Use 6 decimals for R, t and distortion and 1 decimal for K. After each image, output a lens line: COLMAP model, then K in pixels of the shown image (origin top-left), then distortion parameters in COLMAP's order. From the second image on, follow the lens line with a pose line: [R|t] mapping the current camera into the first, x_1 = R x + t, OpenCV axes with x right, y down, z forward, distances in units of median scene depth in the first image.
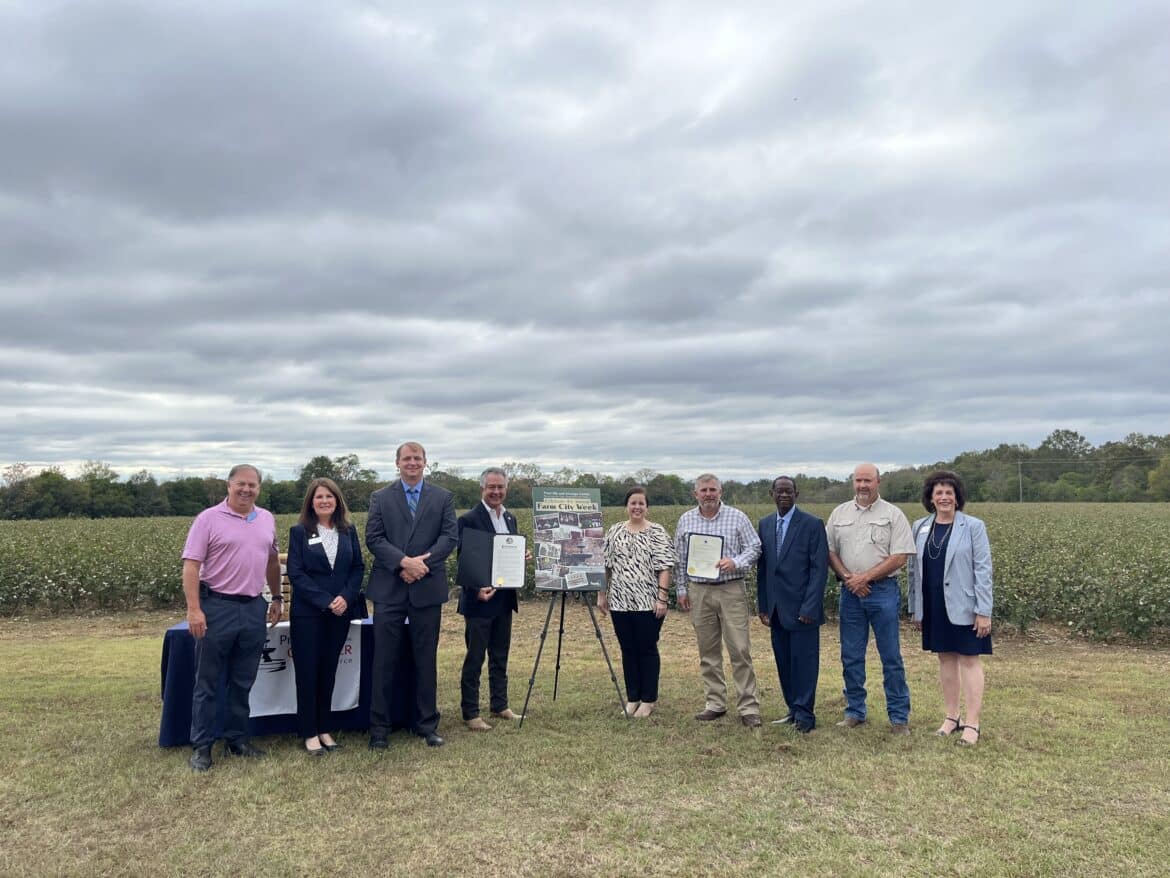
lens RADIAL K [[882.7, 0, 587.9], [0, 882.7, 421.0], [0, 0, 1]] dist [0.064715, -0.074533]
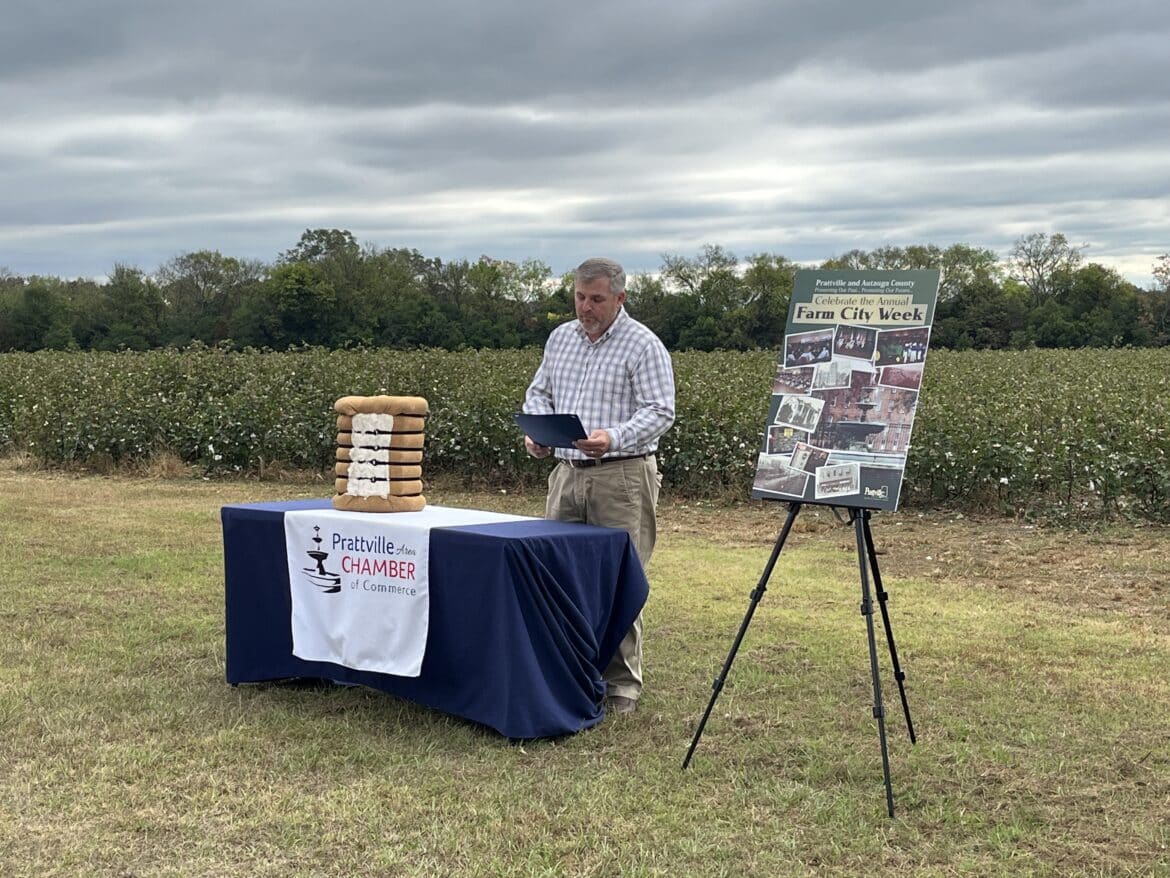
lens RADIAL K [[1809.6, 0, 611.0], [0, 1809.6, 469.4], [0, 0, 1]] dist [0.082406, 0.000000]
pose [[0.633011, 0.061415, -0.771703, 0.573447], [0.072157, 0.987828, 0.137804, 0.040863], [0.770773, -0.142915, 0.620874, 0.342242]]
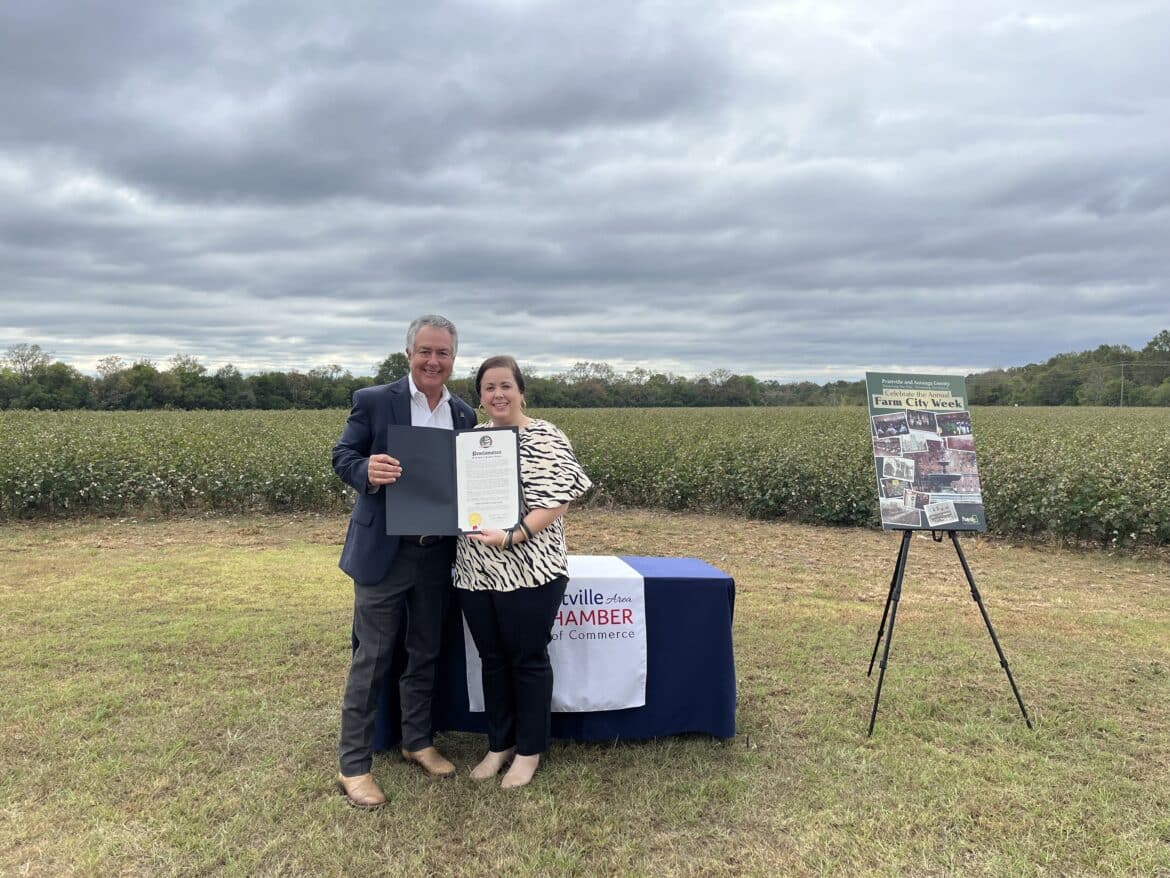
lens RADIAL K [[882.7, 0, 590.7], [0, 882.7, 439.8], [0, 0, 1]] dist [0.064715, -0.074533]
pose [[0.997135, 0.015757, -0.073981, -0.212012], [-0.005693, 0.990921, 0.134328, 0.036533], [0.075426, -0.133522, 0.988171, 0.319082]]
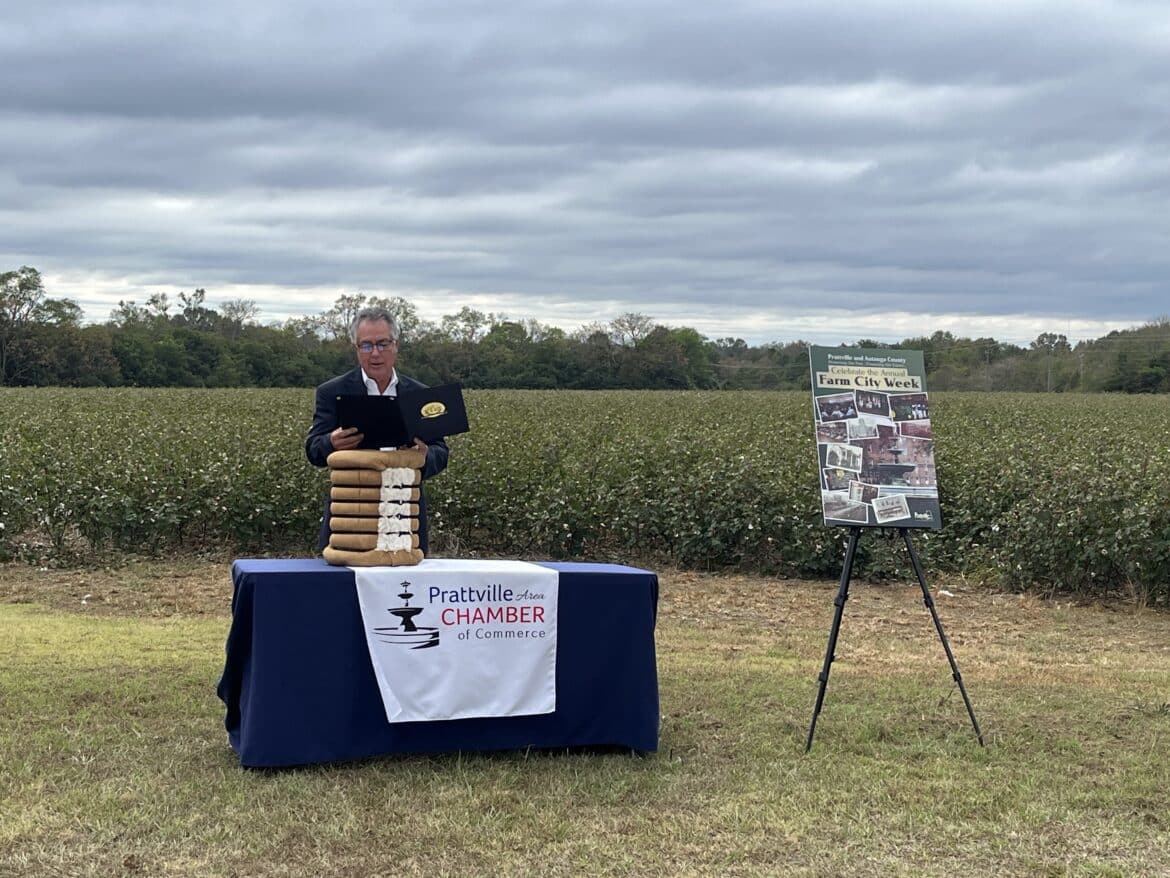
lens RADIAL K [[1809.6, 0, 580.9], [0, 1809.6, 441.1], [0, 0, 1]] dist [0.082406, 0.000000]
pose [[0.998796, 0.022034, 0.043828, -0.251851], [-0.027336, 0.991866, 0.124314, -0.004093], [-0.040733, -0.125362, 0.991275, -0.142583]]
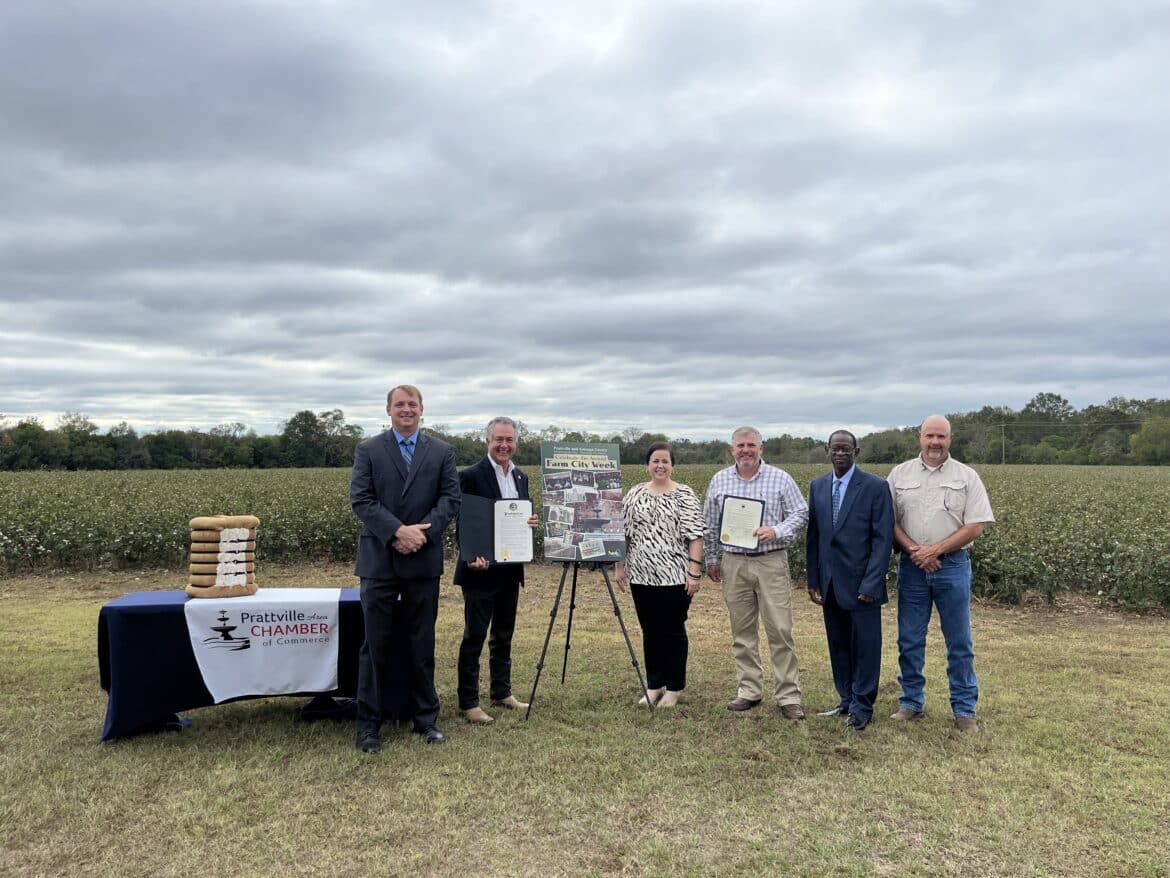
lens RADIAL K [[882.7, 0, 594.0], [0, 882.7, 431.0], [0, 0, 1]] dist [0.064715, -0.074533]
pose [[0.999683, 0.011287, 0.022507, -0.029944], [-0.012582, 0.998223, 0.058251, 0.014464], [-0.021810, -0.058515, 0.998048, 0.142526]]
